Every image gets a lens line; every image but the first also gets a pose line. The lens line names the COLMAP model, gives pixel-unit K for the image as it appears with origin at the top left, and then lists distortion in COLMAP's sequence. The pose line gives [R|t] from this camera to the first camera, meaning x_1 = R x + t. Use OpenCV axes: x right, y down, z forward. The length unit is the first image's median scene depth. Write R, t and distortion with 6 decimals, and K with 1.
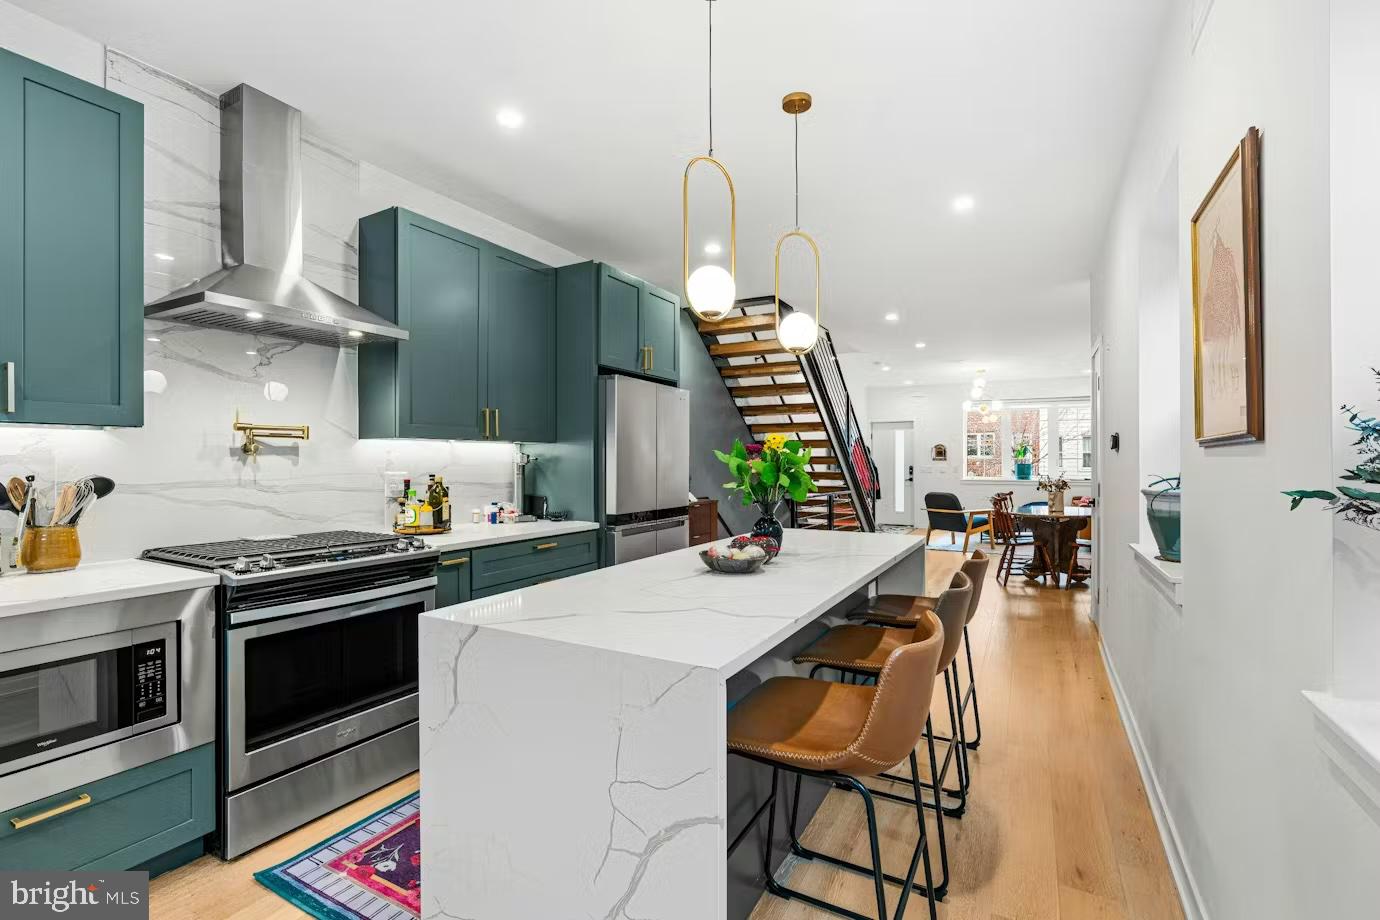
lens RADIAL K [[584.4, 0, 690.0], [0, 584.4, 460.0], [0, 0, 1]] dist [0.000541, 0.000099]
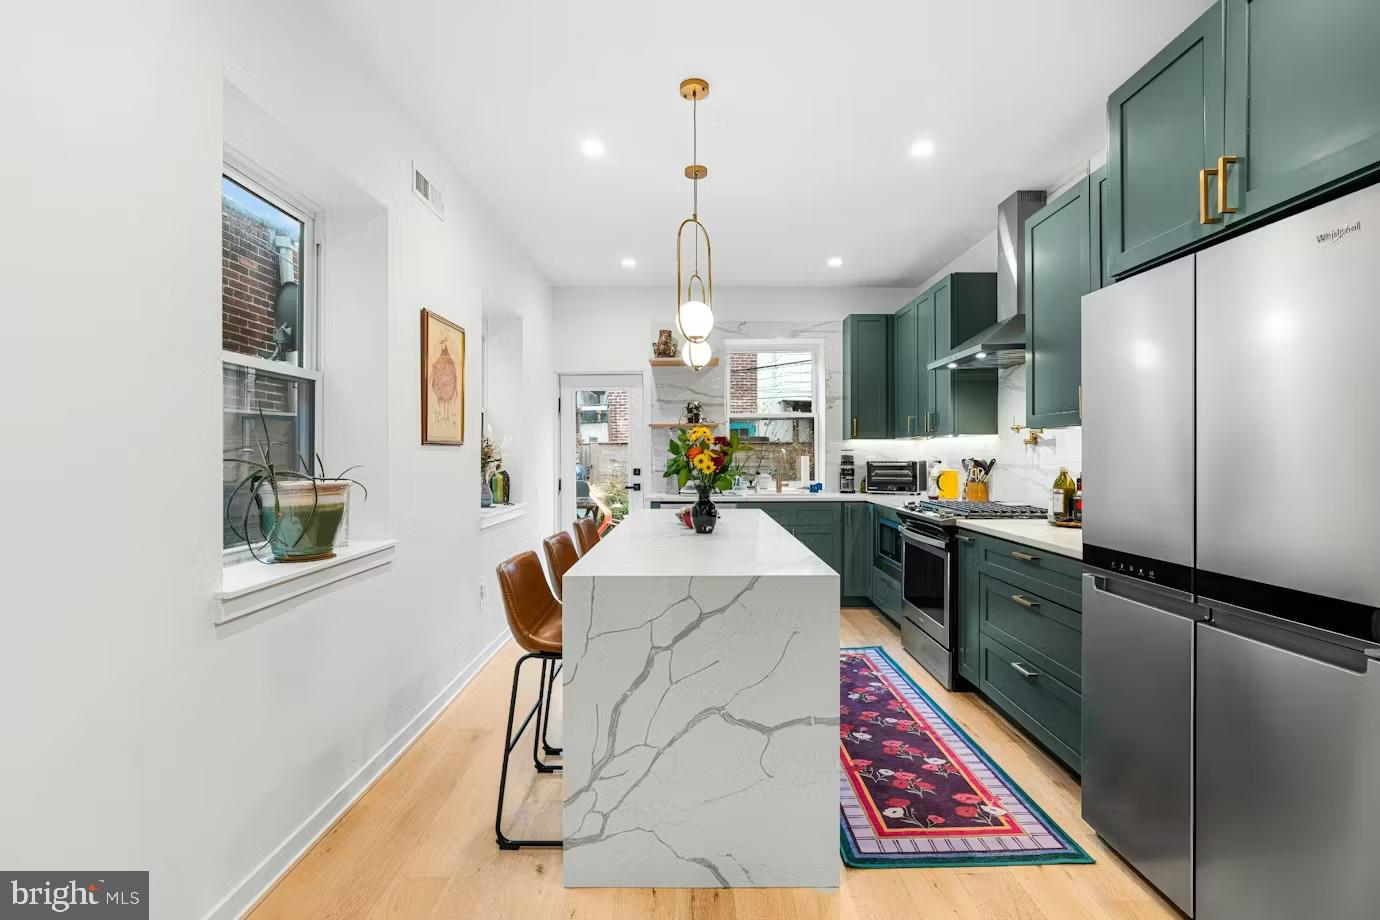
lens RADIAL K [[584.4, 0, 690.0], [0, 584.4, 460.0], [0, 0, 1]] dist [0.000541, 0.000099]
pose [[-0.863734, 0.006638, -0.503904, 0.751070], [0.006353, 0.999977, 0.002284, 0.017164], [0.503908, -0.001228, -0.863757, 2.024997]]
